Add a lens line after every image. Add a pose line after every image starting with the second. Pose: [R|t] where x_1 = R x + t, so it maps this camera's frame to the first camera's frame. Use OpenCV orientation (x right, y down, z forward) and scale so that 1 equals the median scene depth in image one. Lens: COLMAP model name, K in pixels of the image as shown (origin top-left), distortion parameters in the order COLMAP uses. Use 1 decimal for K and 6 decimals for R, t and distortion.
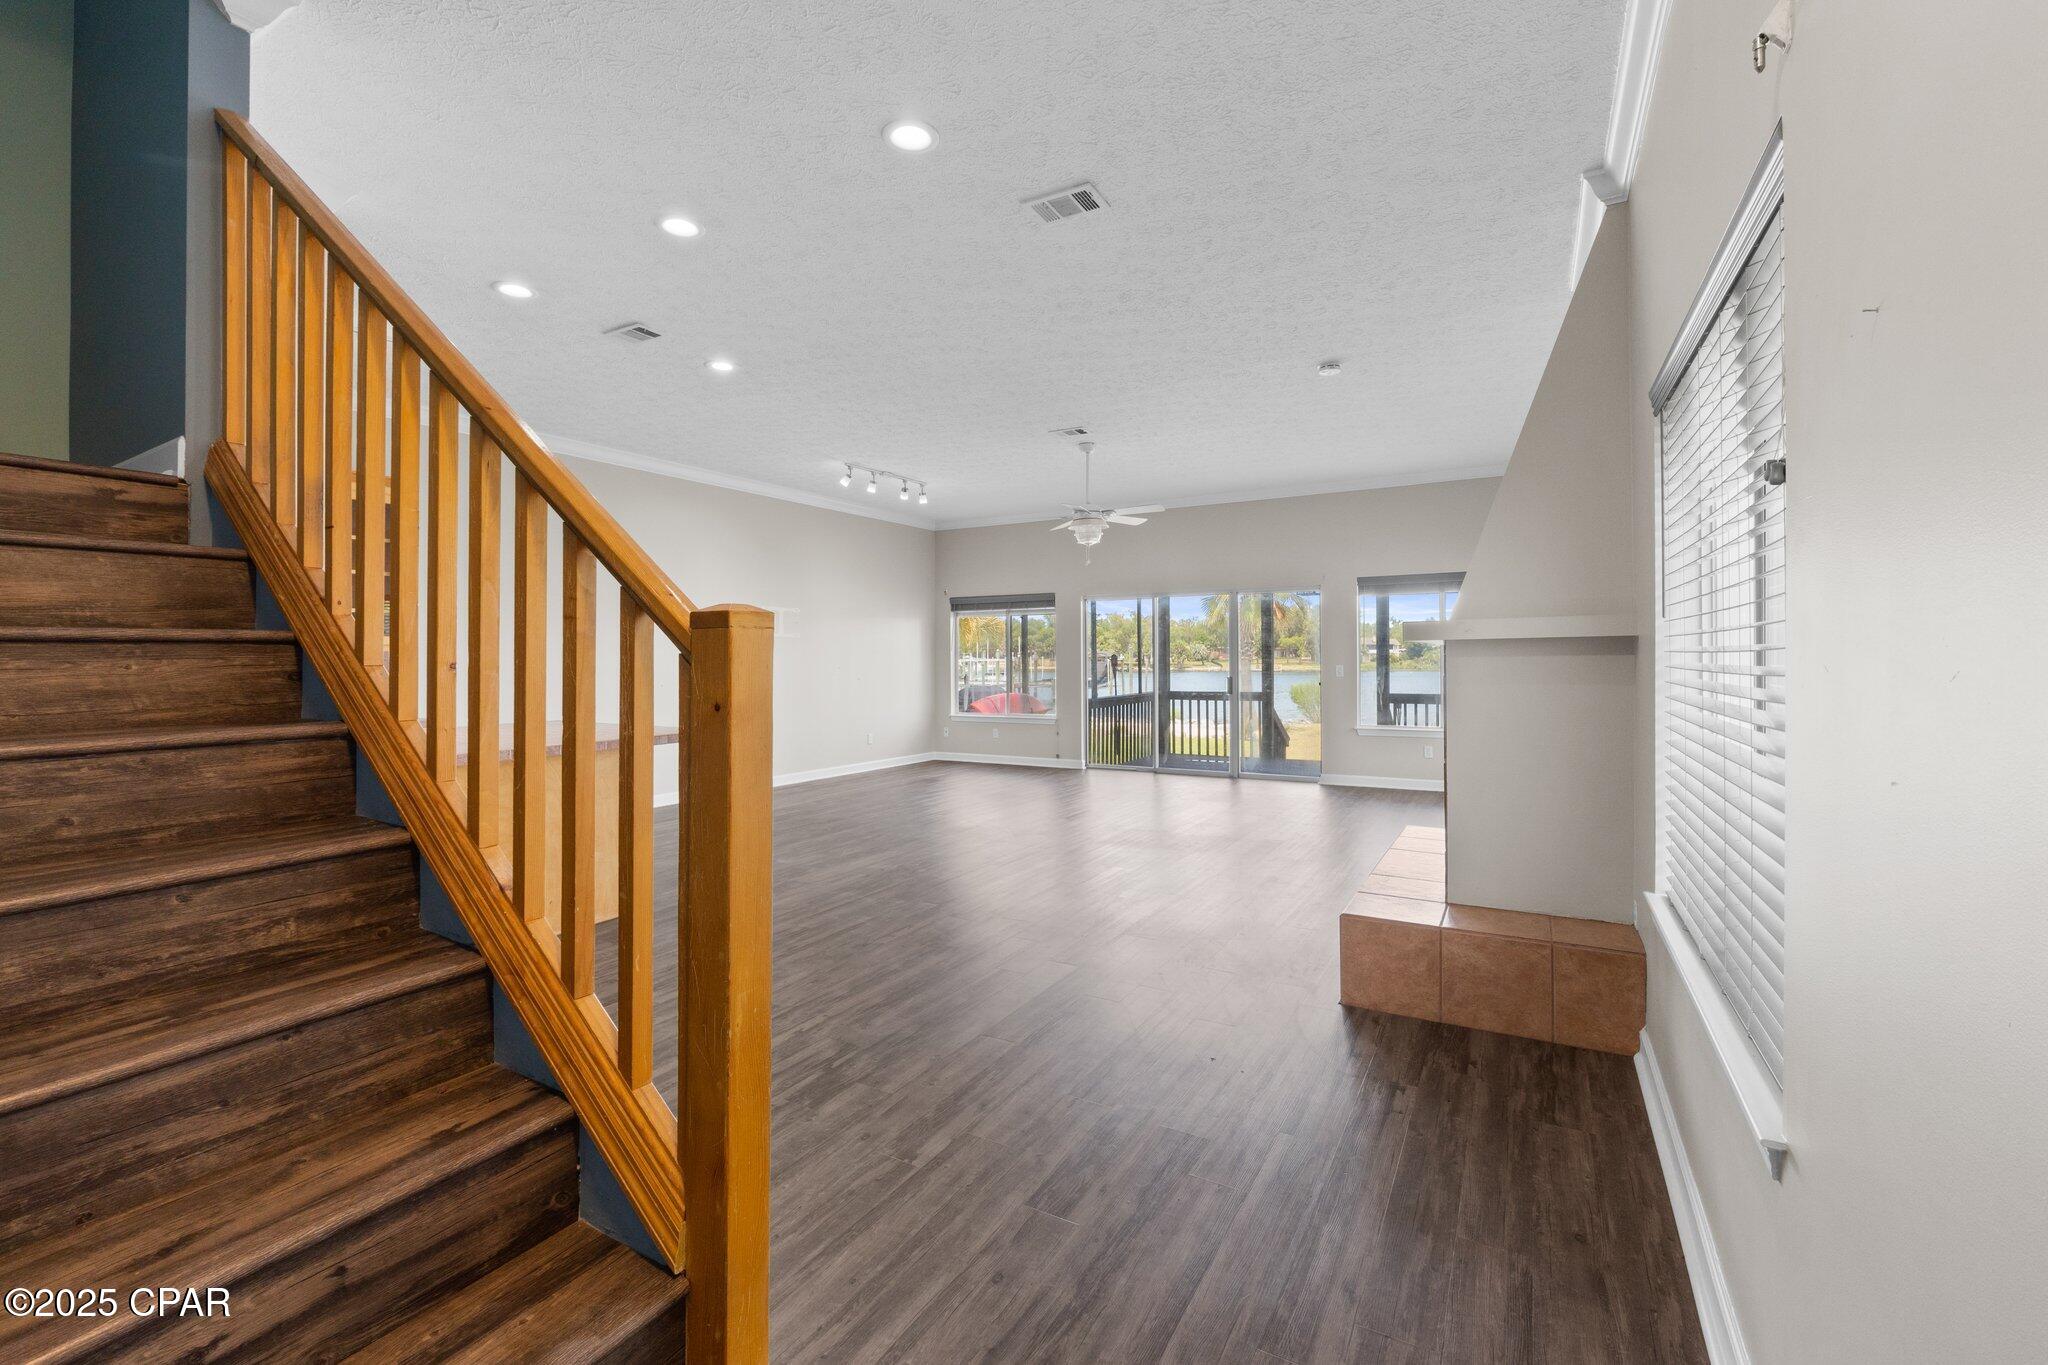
lens RADIAL K [[854.3, 0, 1015.2], [0, 854.3, 672.6], [0, 0, 1]] dist [0.000757, -0.007294]
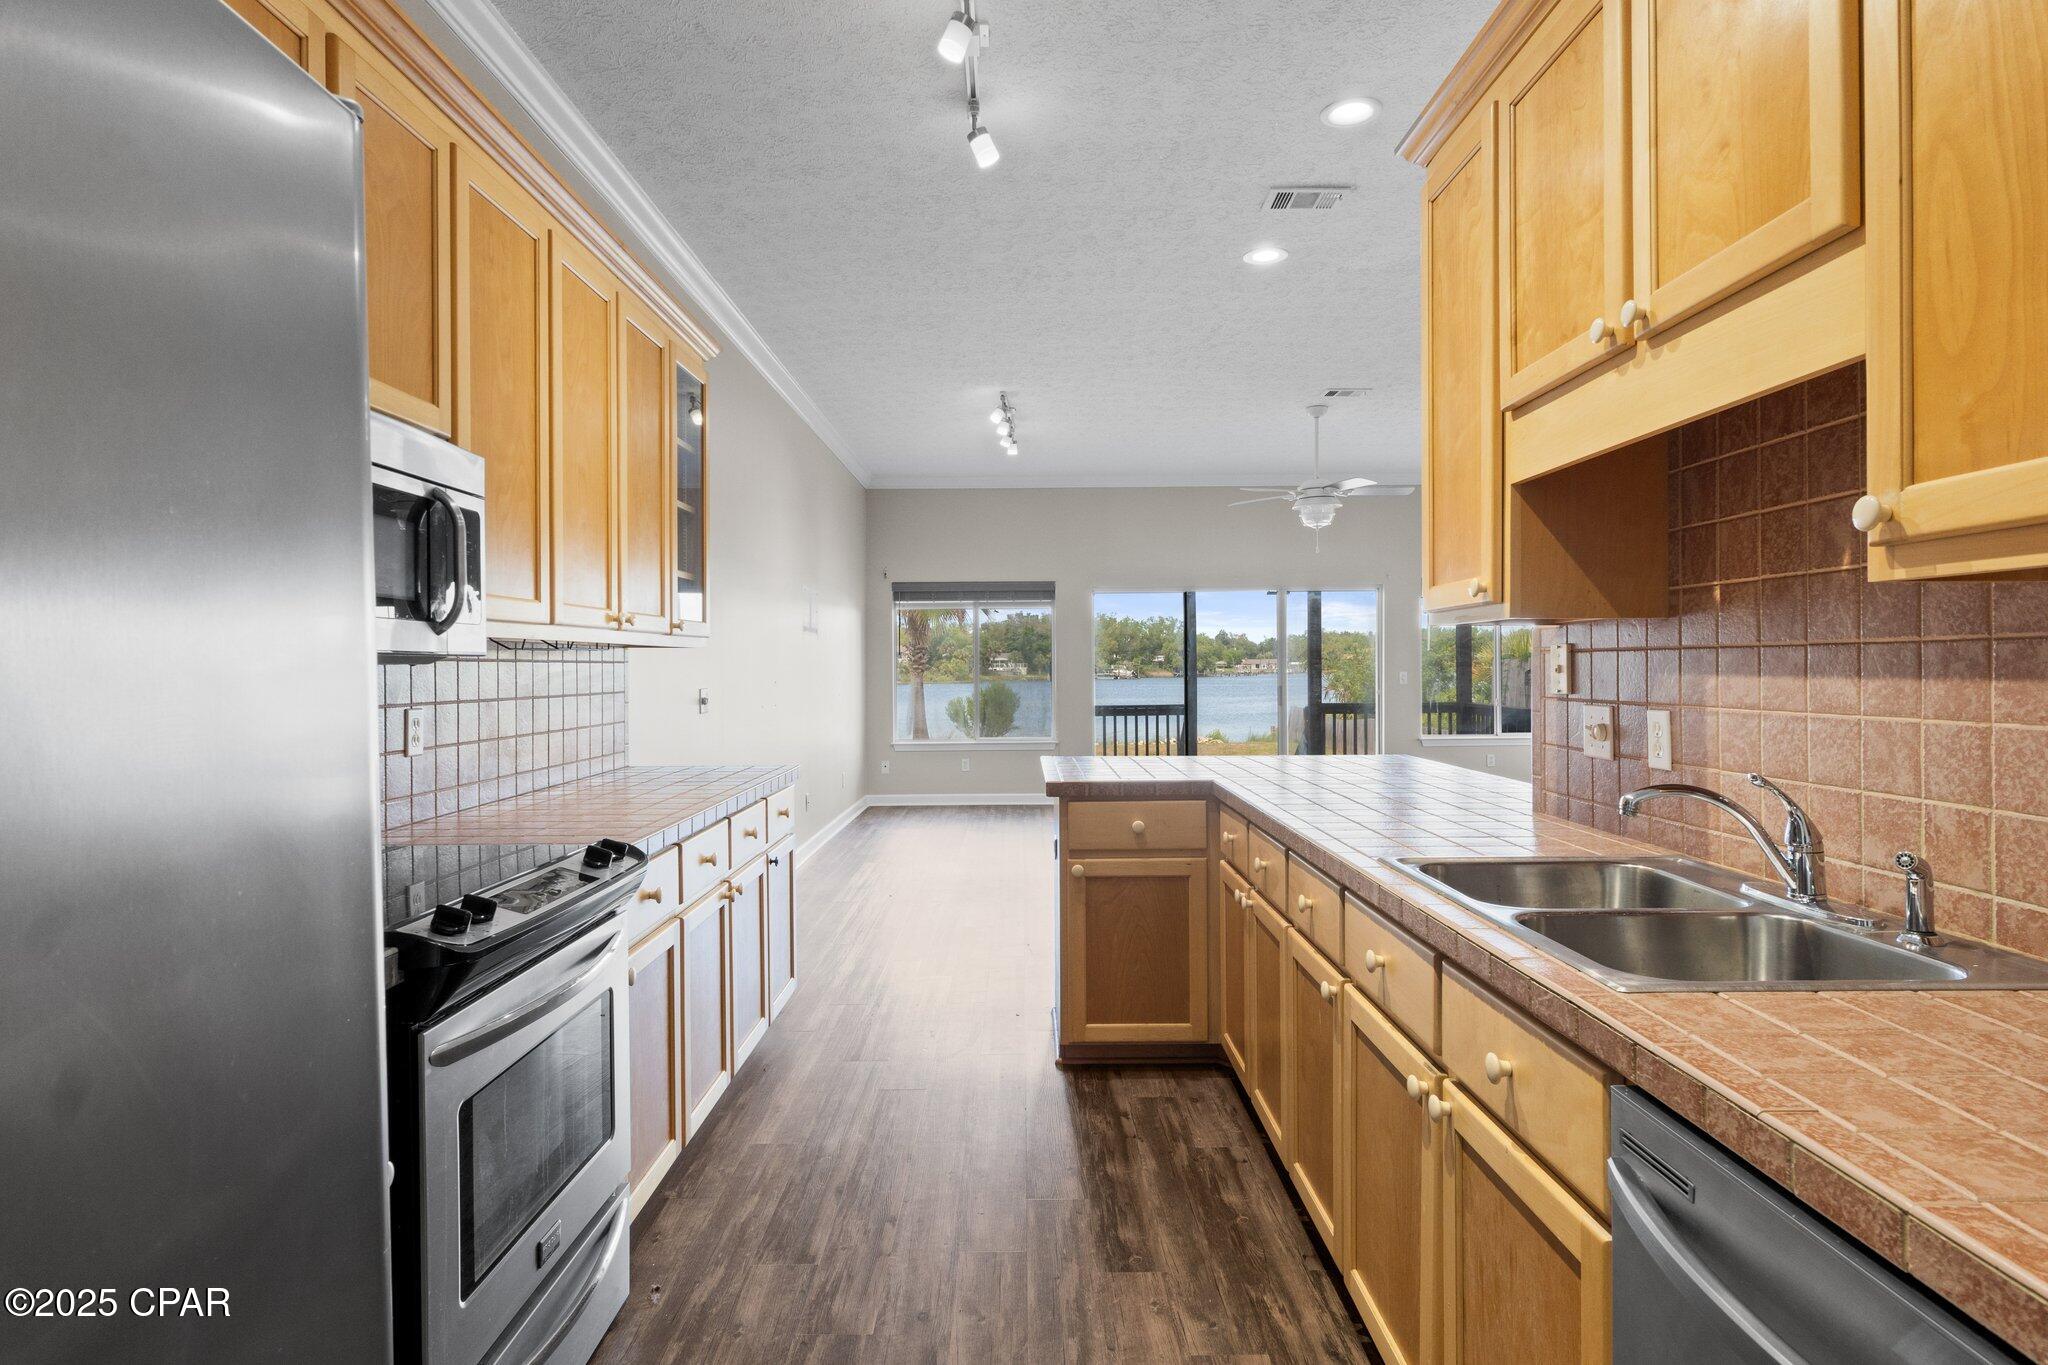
lens RADIAL K [[1095.5, 0, 1024.0], [0, 1095.5, 682.5], [0, 0, 1]] dist [-0.000168, 0.000003]
pose [[0.858511, -0.012597, 0.512641, -0.492128], [0.013606, 0.999906, 0.001785, -0.003320], [-0.512615, 0.005443, 0.858601, 0.158797]]
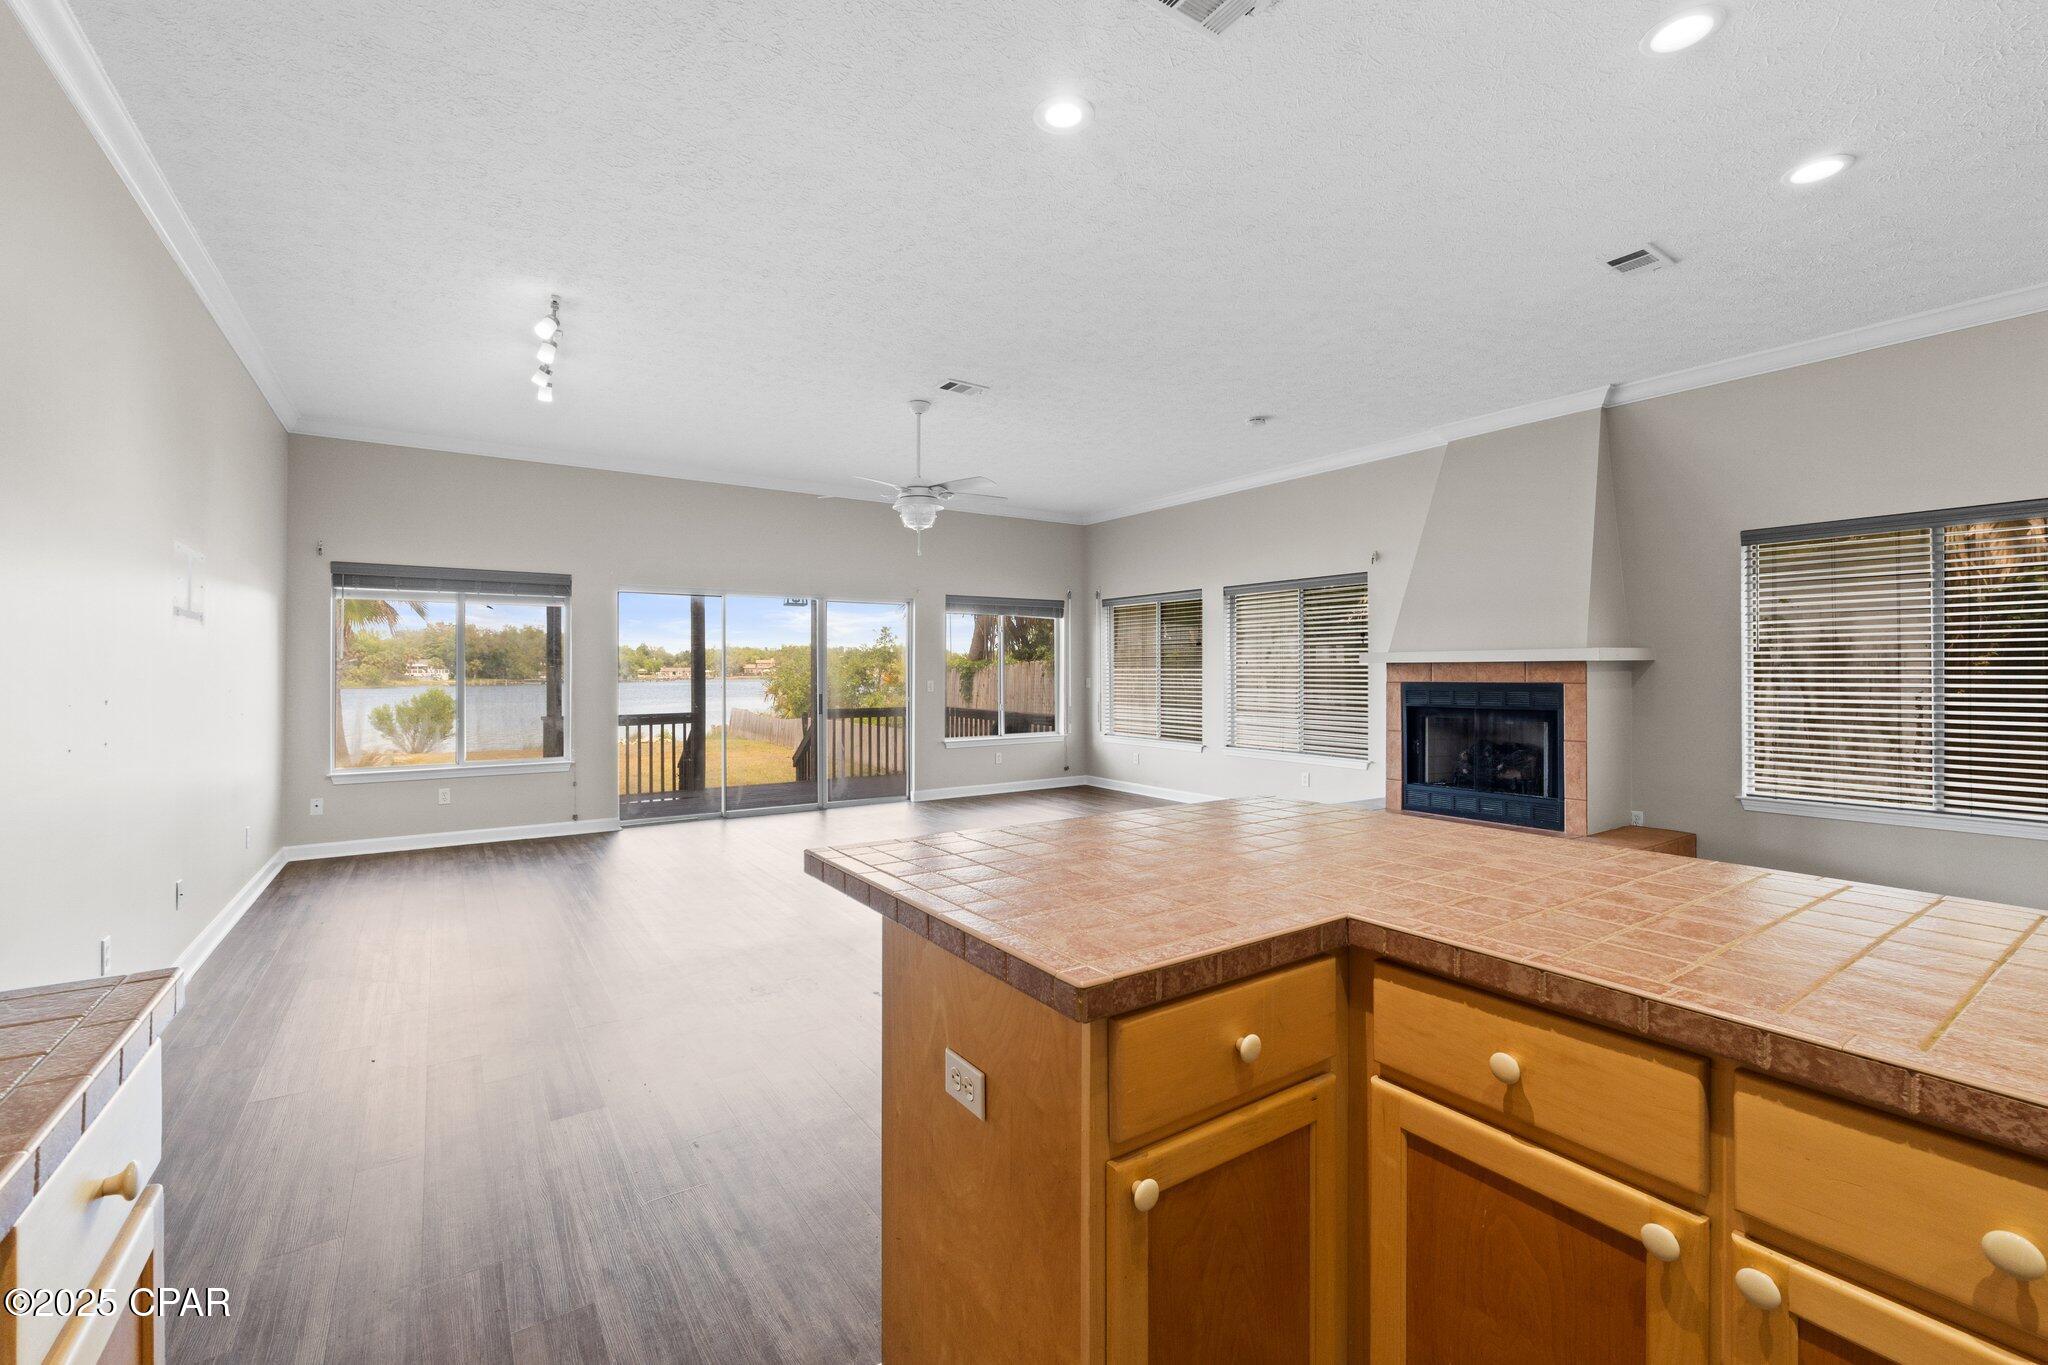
lens RADIAL K [[854.3, 0, 1015.2], [0, 854.3, 672.6], [0, 0, 1]] dist [0.000757, -0.007294]
pose [[0.429940, 0.000753, 0.902857, -0.409422], [0.012445, 0.999900, -0.006761, -0.007828], [-0.902772, 0.014143, 0.429887, 0.401078]]
